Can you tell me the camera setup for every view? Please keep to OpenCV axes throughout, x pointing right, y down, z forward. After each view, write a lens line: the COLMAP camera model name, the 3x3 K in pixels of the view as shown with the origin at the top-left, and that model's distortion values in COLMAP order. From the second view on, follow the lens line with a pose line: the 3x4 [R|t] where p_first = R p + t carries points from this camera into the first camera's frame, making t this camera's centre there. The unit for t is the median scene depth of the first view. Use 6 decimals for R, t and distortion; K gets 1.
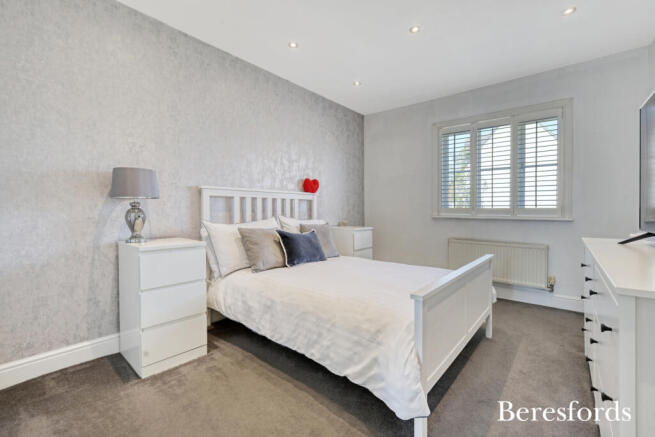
lens RADIAL K [[283.7, 0, 327.7], [0, 283.7, 213.5], [0, 0, 1]] dist [0.001618, 0.000294]
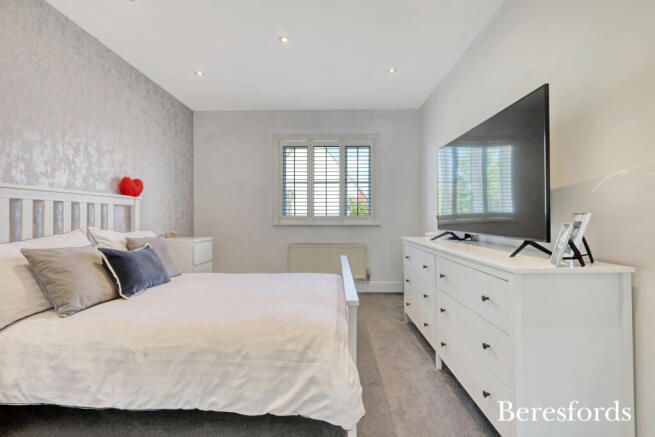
lens RADIAL K [[283.7, 0, 327.7], [0, 283.7, 213.5], [0, 0, 1]] dist [0.001618, 0.000294]
pose [[0.783254, 0.002956, 0.621694, -0.153888], [0.014044, 0.999649, -0.022447, -0.002234], [-0.621543, 0.026313, 0.782938, 0.094178]]
